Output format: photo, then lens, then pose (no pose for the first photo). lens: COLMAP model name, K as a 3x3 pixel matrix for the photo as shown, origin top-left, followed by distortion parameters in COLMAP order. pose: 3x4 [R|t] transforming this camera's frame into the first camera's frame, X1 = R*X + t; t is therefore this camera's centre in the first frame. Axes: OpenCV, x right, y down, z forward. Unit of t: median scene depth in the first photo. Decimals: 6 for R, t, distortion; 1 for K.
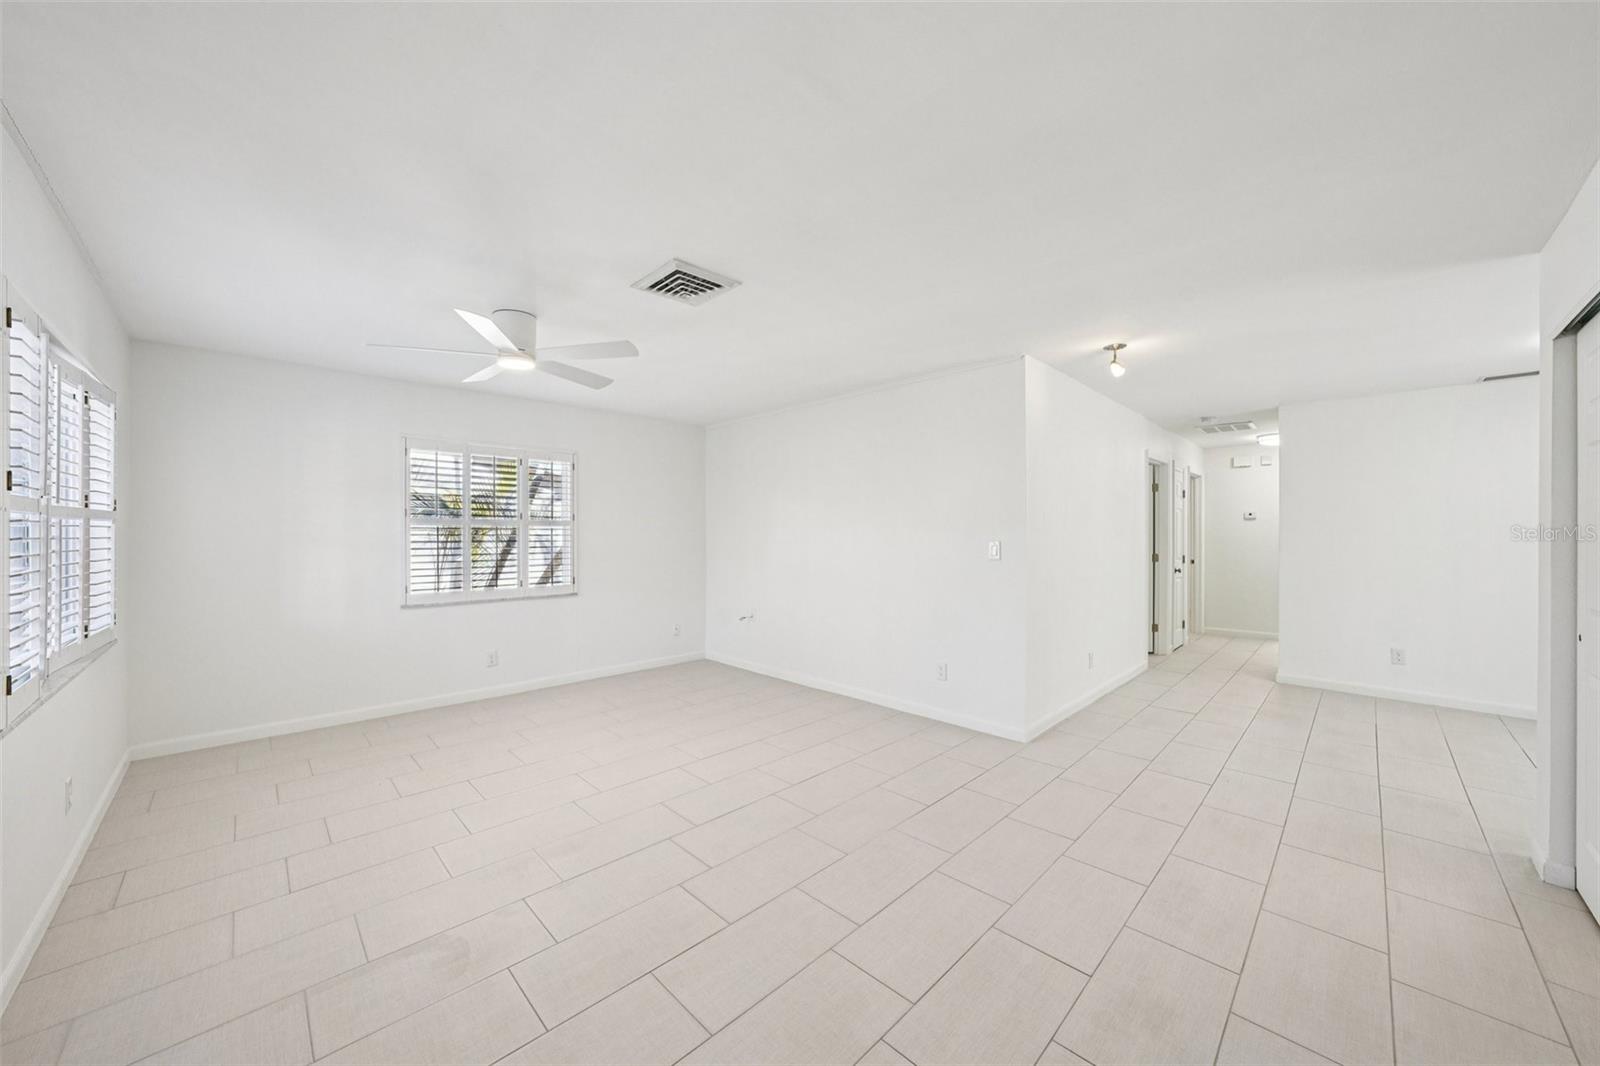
lens RADIAL K [[571.3, 0, 809.0], [0, 571.3, 530.1], [0, 0, 1]] dist [-0.009809, 0.003515]
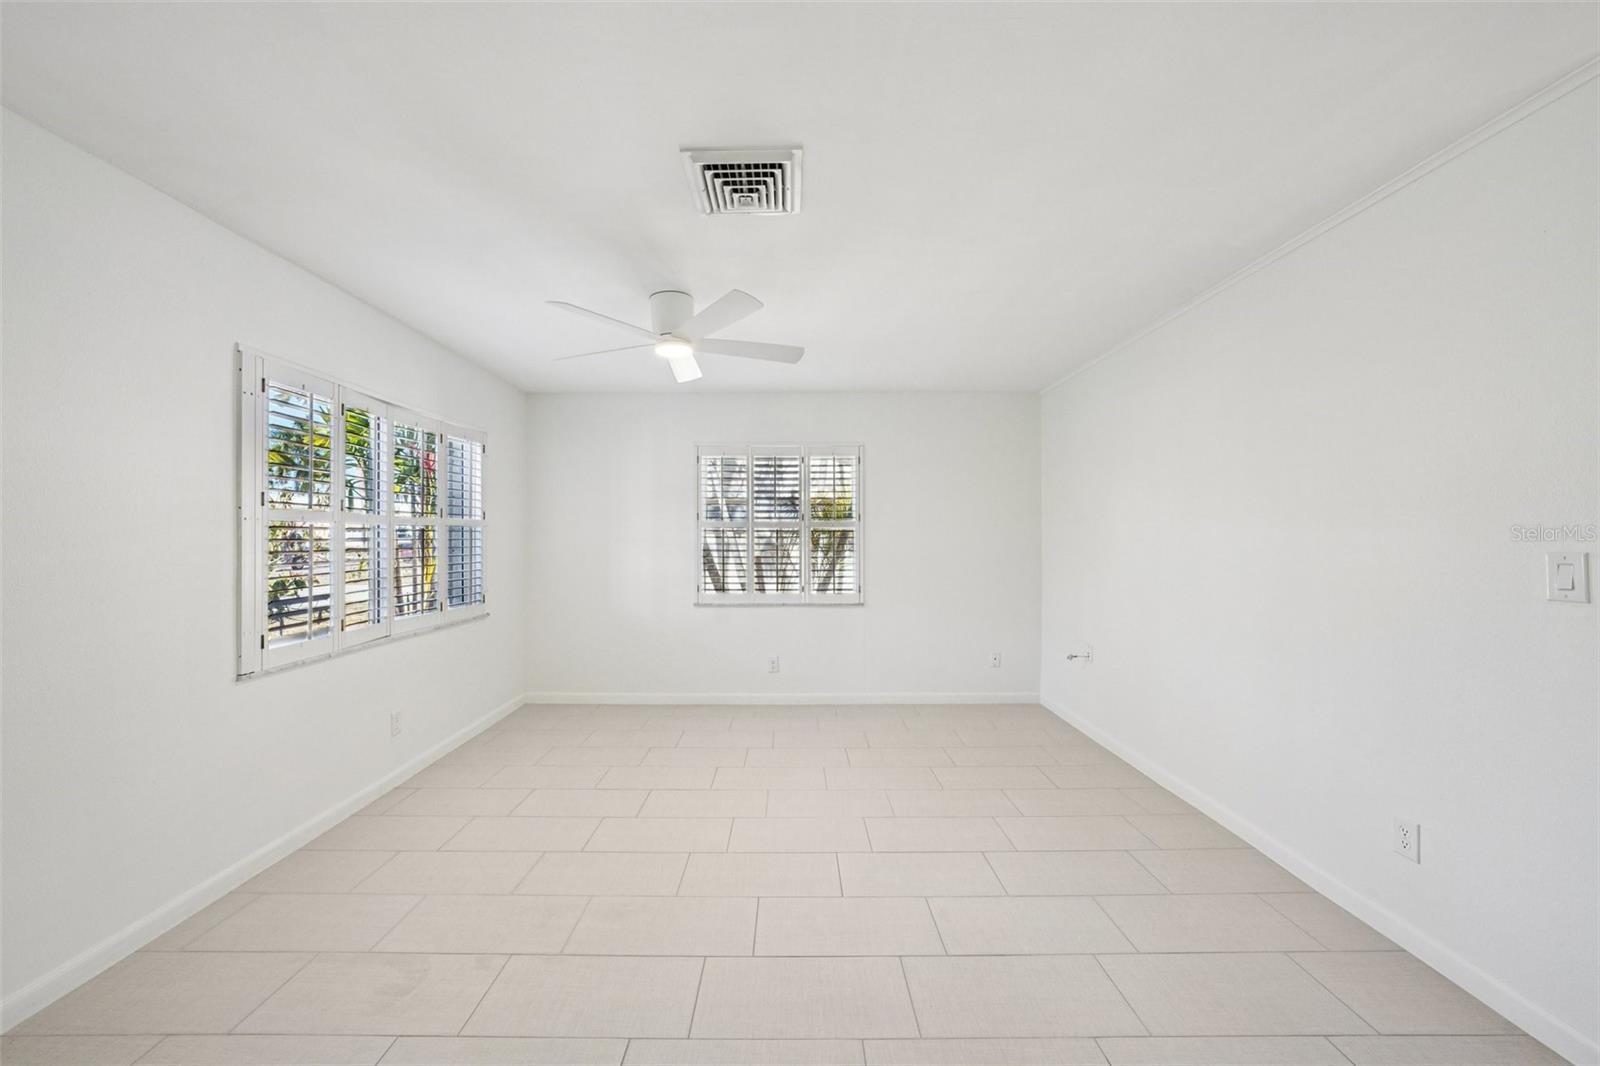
lens RADIAL K [[605.4, 0, 802.0], [0, 605.4, 530.6], [0, 0, 1]] dist [-0.003857, -0.000232]
pose [[0.704191, -0.012923, -0.709893, 0.291435], [0.008022, 0.999915, -0.010245, 0.010584], [0.709965, 0.001519, 0.704235, 0.414304]]
